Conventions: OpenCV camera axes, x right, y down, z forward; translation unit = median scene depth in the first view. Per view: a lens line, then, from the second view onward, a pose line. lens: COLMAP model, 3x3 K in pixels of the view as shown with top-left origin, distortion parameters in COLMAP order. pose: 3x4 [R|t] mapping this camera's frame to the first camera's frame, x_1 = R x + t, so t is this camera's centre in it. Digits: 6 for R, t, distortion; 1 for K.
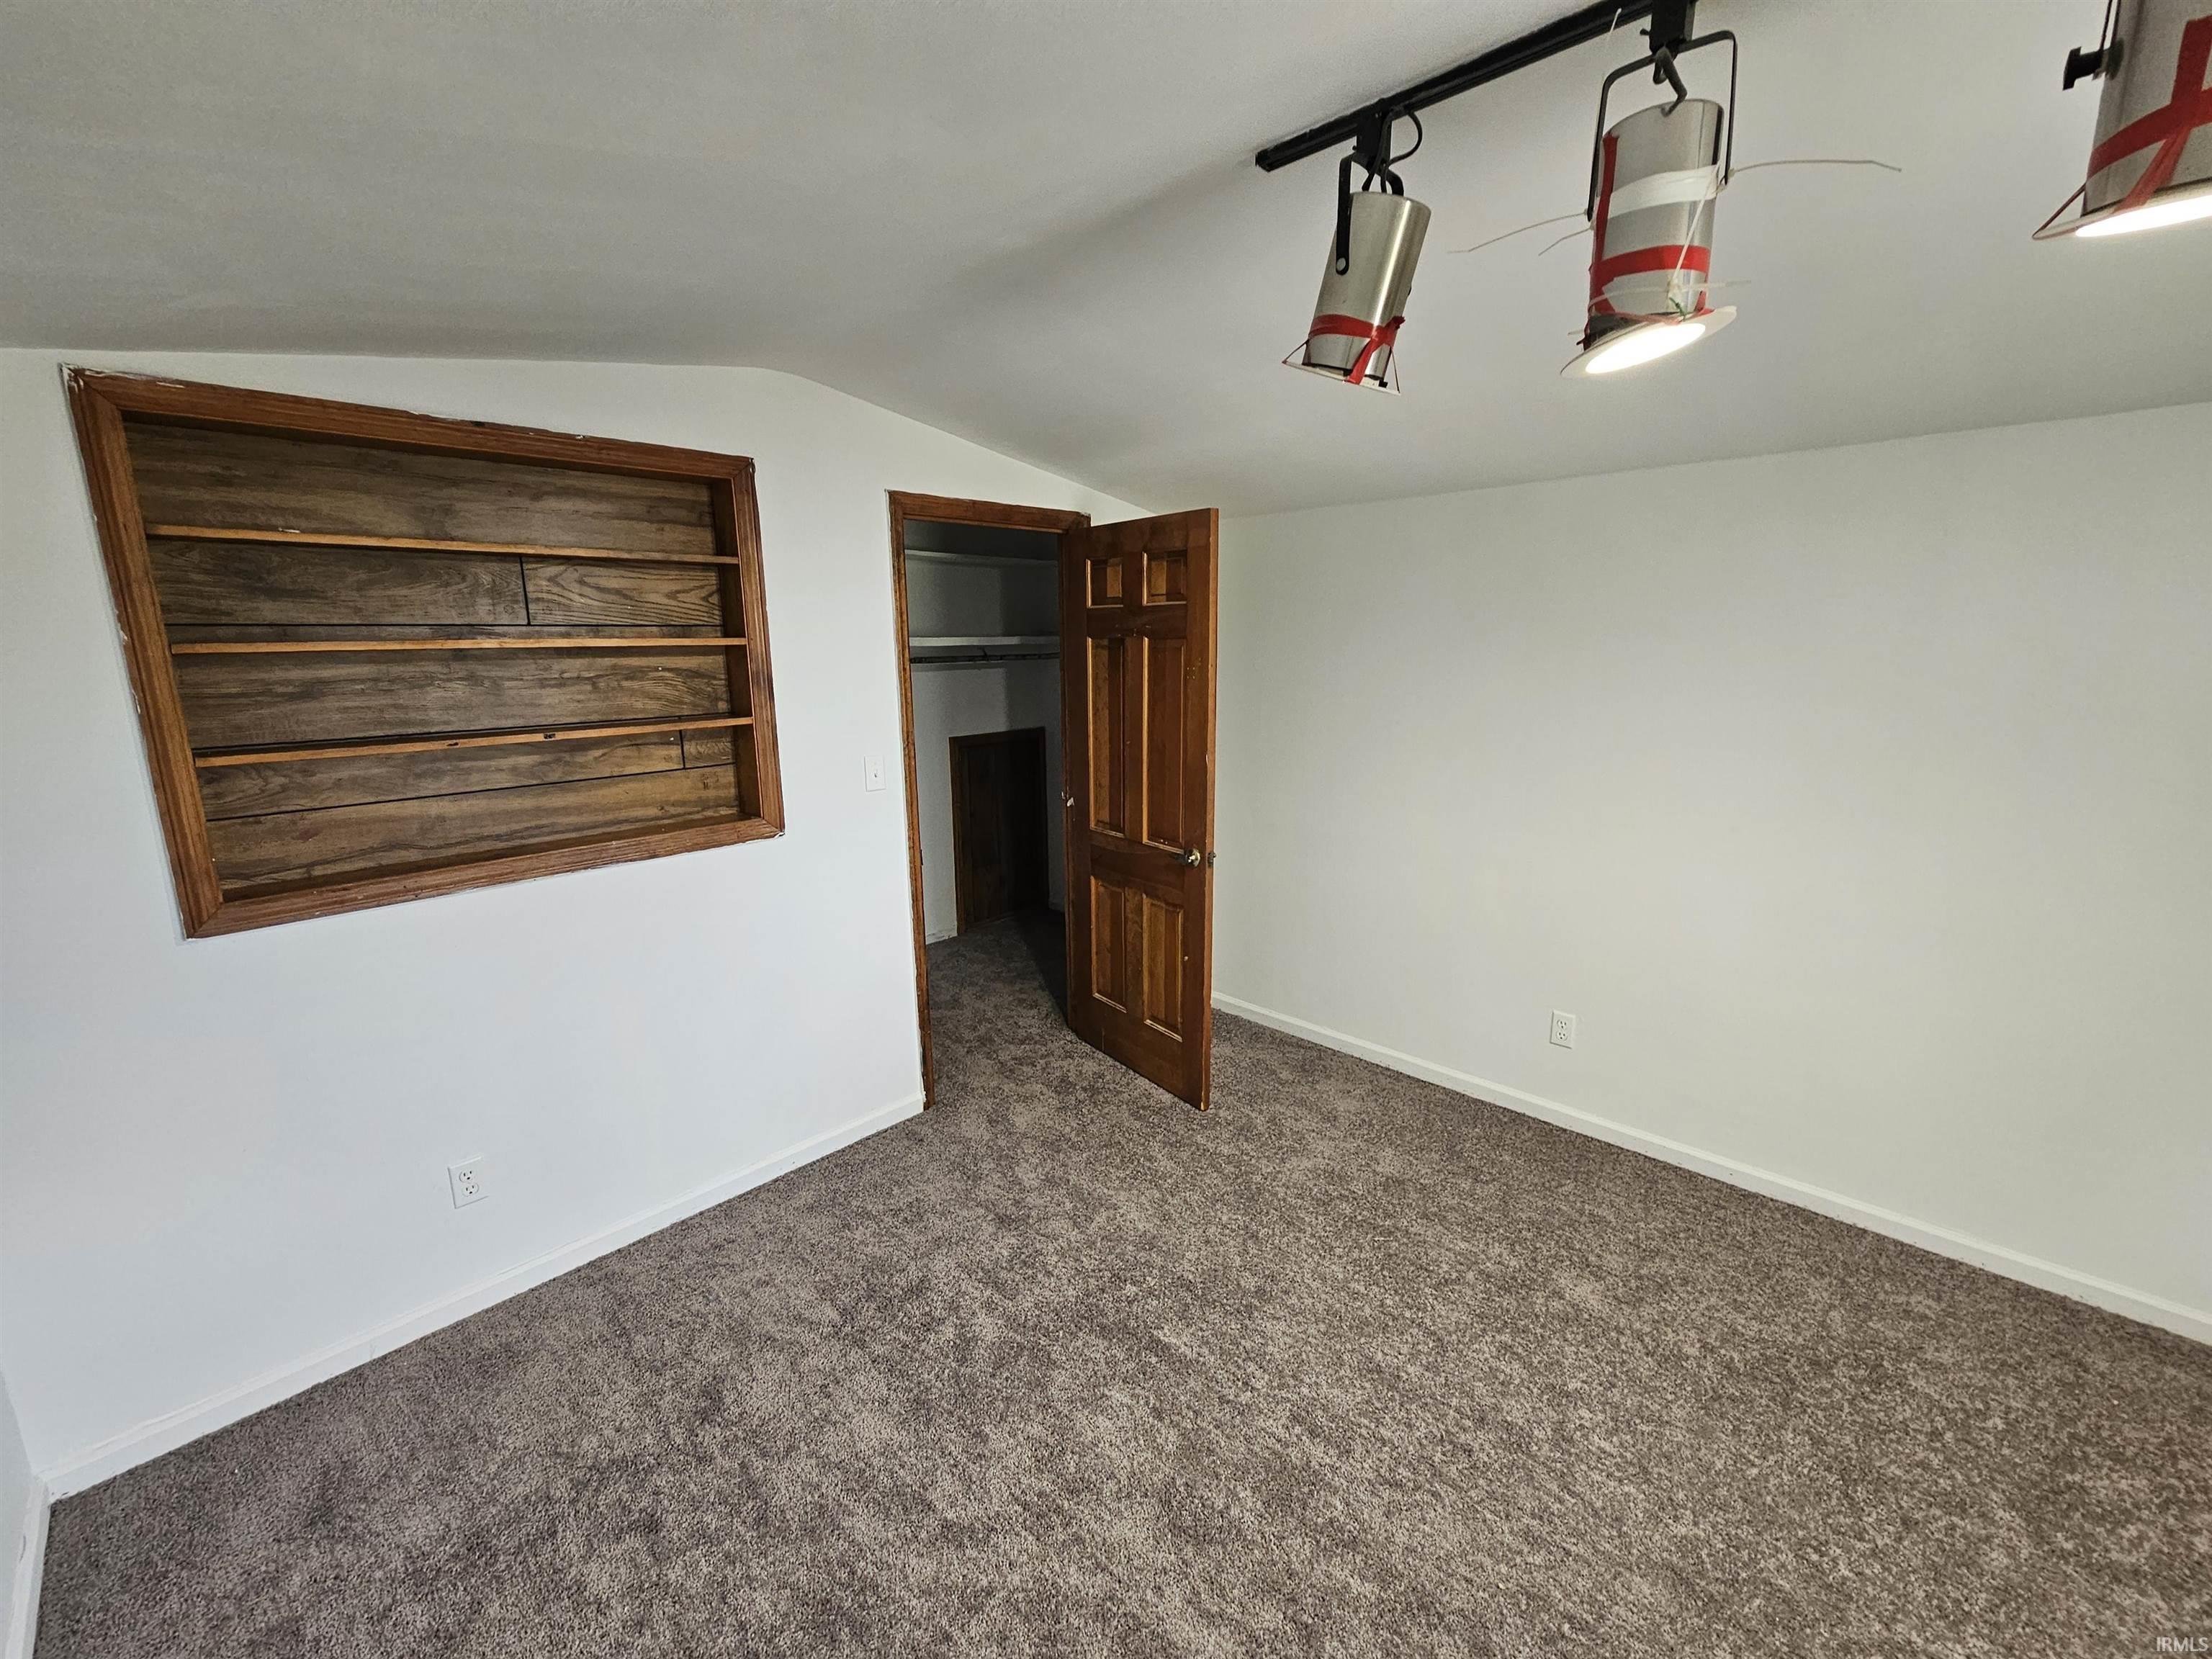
lens RADIAL K [[913.0, 0, 1111.0], [0, 913.0, 822.1], [0, 0, 1]] dist [0.004579, -0.001138]
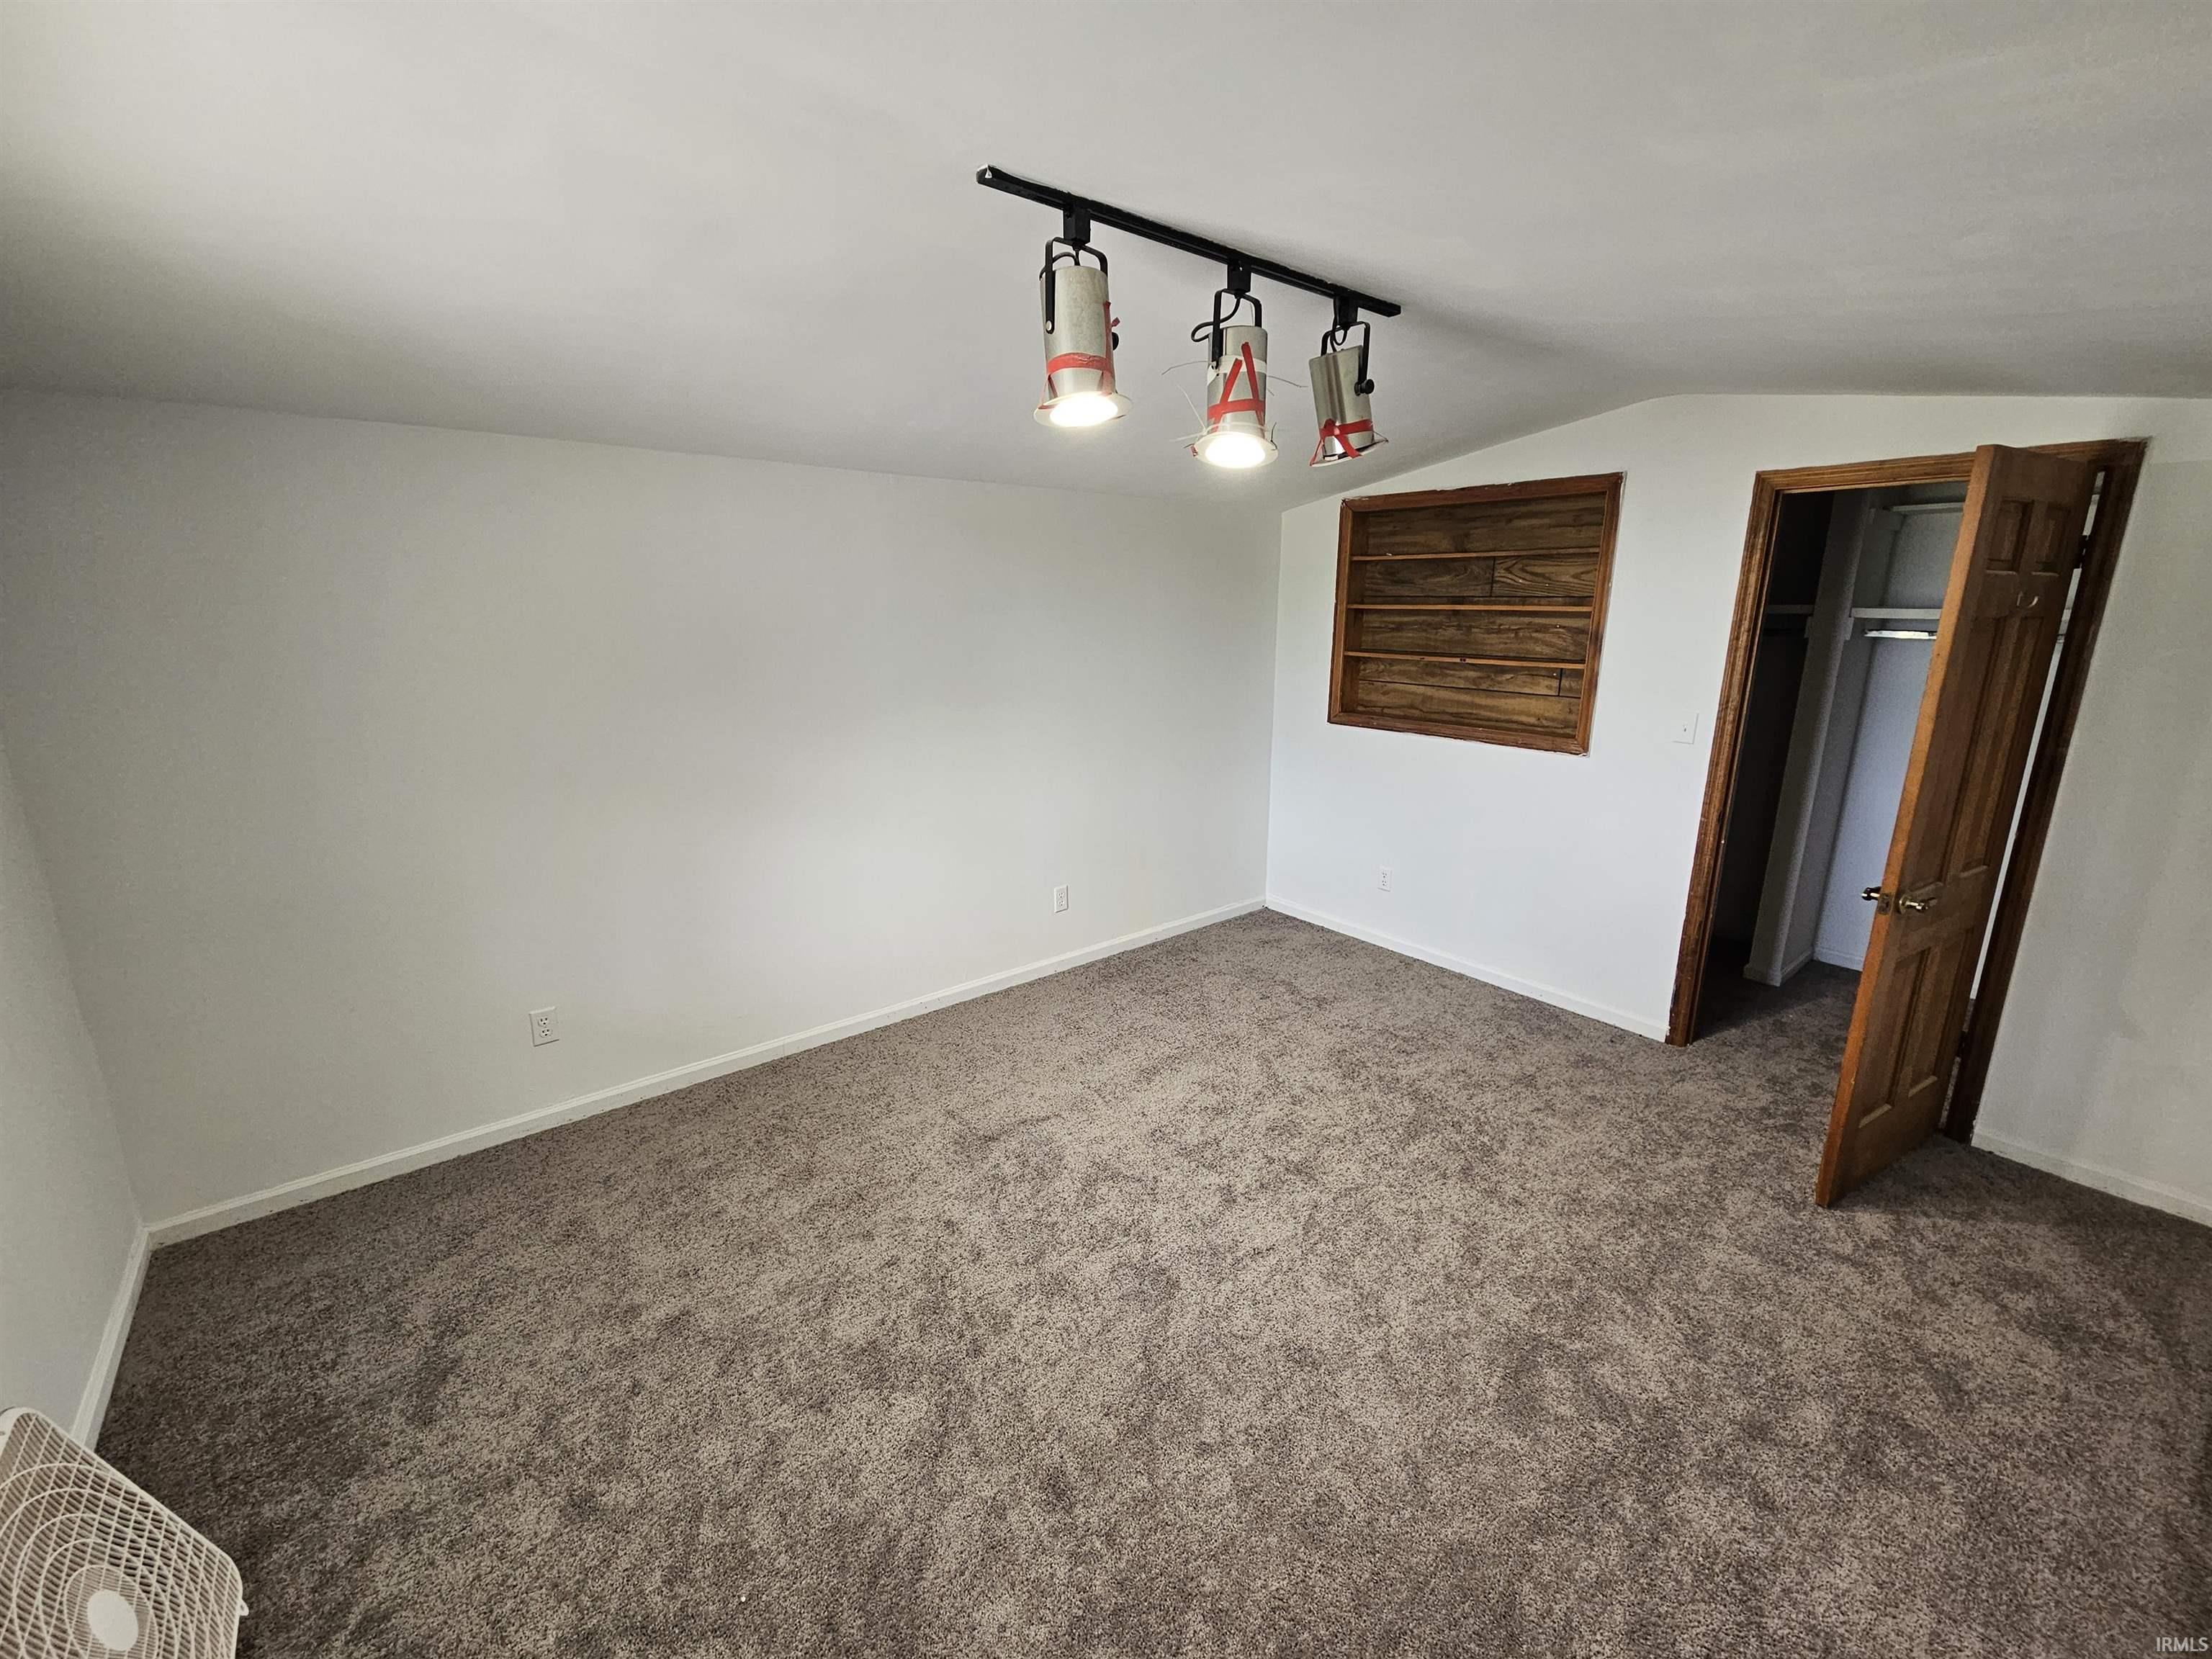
lens RADIAL K [[913.0, 0, 1112.6], [0, 913.0, 825.3], [0, 0, 1]] dist [0.004579, -0.001138]
pose [[-0.120852, 0.251117, -0.960383, 1.184823], [-0.202012, 0.941007, 0.271471, -0.129269], [0.971898, 0.226817, -0.062994, 0.496136]]
